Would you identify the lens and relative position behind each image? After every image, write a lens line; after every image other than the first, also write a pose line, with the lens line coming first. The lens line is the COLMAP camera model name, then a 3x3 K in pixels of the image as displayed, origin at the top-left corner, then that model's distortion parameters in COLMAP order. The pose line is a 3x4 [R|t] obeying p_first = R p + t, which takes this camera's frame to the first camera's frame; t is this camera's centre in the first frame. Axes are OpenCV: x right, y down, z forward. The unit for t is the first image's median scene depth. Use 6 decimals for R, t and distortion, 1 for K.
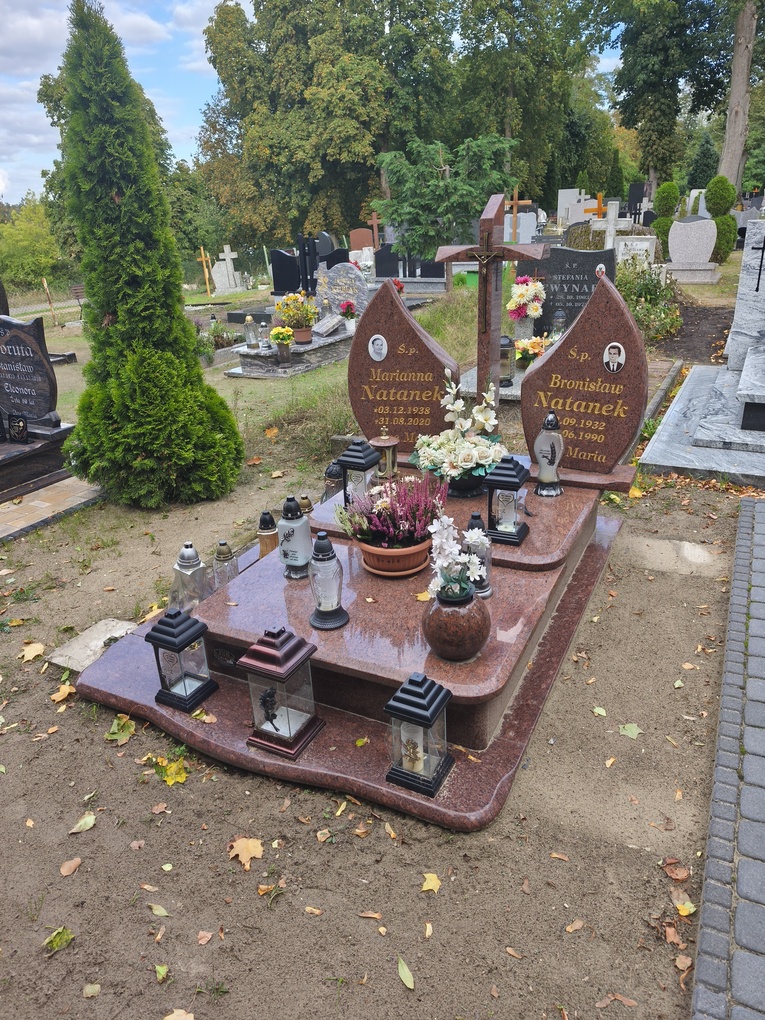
lens RADIAL K [[688.7, 0, 350.6], [0, 688.7, 511.5], [0, 0, 1]] dist [0.058445, -0.064288]
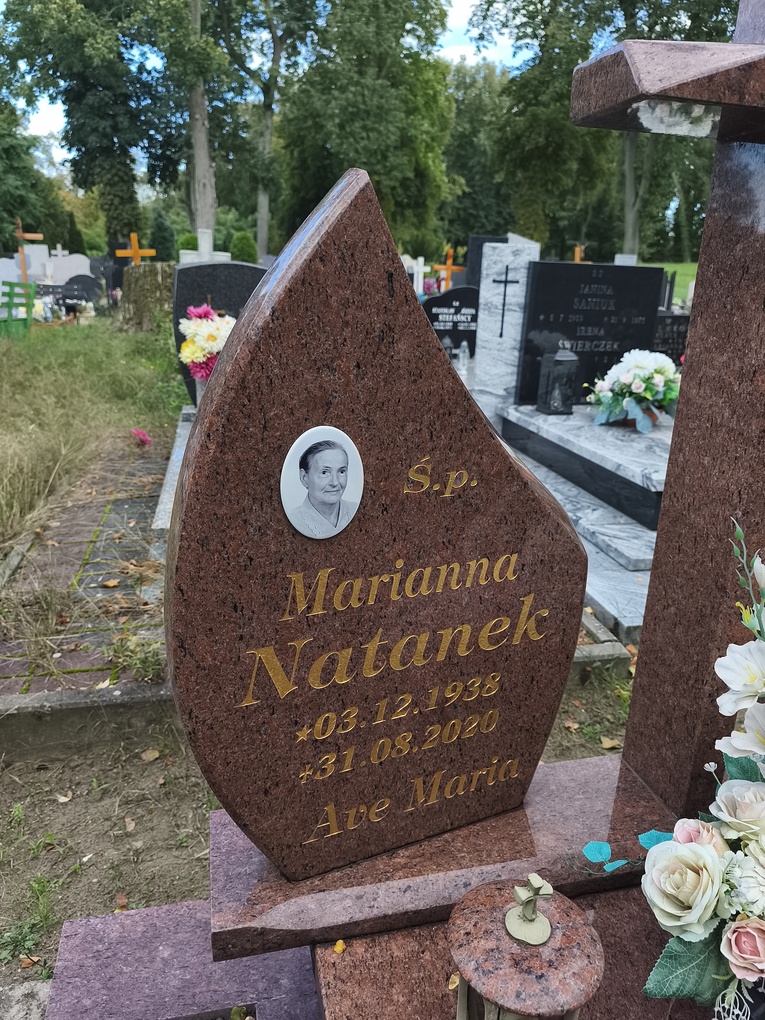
lens RADIAL K [[740.9, 0, 381.3], [0, 740.9, 490.0], [0, 0, 1]] dist [0.003344, 0.000220]
pose [[0.745720, -0.121216, 0.655140, -0.101238], [0.206477, 0.976945, -0.054268, -0.210168], [-0.633457, 0.175741, 0.753556, 0.779356]]
